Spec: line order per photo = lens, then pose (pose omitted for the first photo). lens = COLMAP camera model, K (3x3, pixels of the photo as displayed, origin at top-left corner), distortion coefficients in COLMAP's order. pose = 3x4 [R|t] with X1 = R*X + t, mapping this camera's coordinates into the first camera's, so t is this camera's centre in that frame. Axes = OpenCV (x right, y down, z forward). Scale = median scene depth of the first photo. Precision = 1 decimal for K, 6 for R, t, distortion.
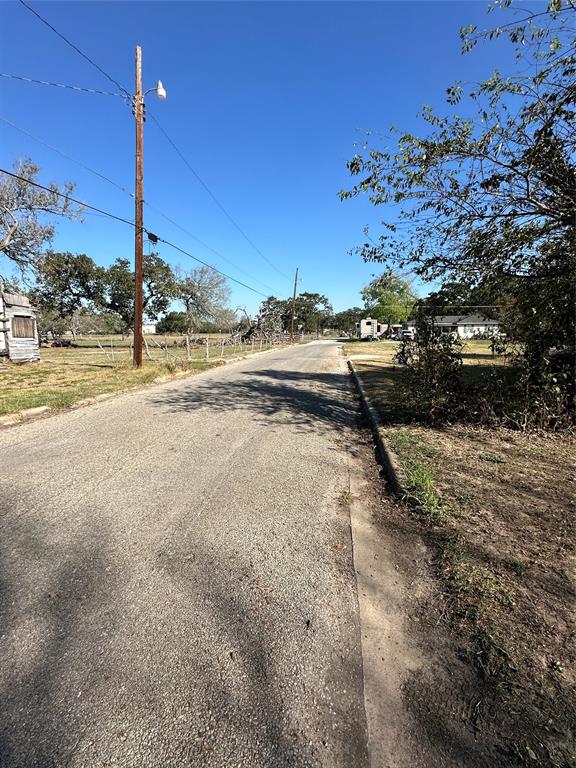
lens RADIAL K [[360.1, 0, 288.0], [0, 360.1, 384.0], [0, 0, 1]] dist [-0.002176, -0.000210]
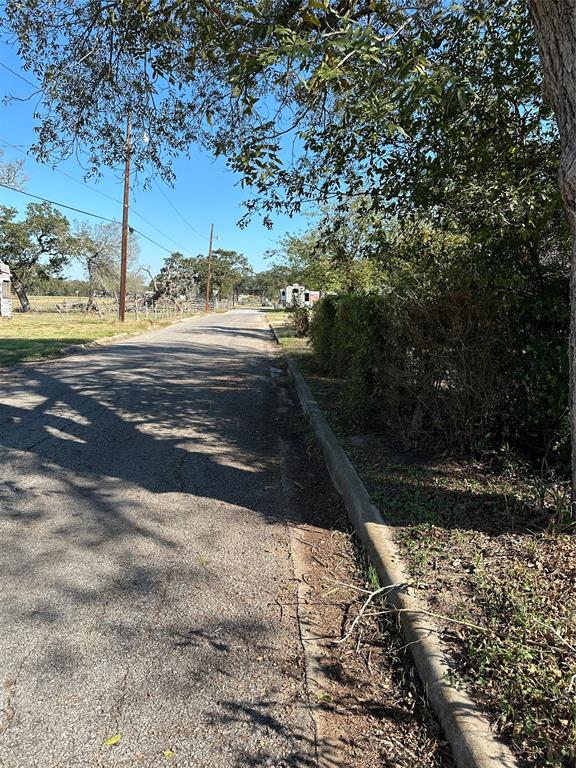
lens RADIAL K [[545.8, 0, 288.0], [0, 545.8, 384.0], [0, 0, 1]] dist [0.003371, -0.002078]
pose [[0.981657, -0.003233, 0.190626, -0.040651], [0.000924, 0.999925, 0.012197, 0.037126], [-0.190652, -0.011797, 0.981587, -0.268415]]
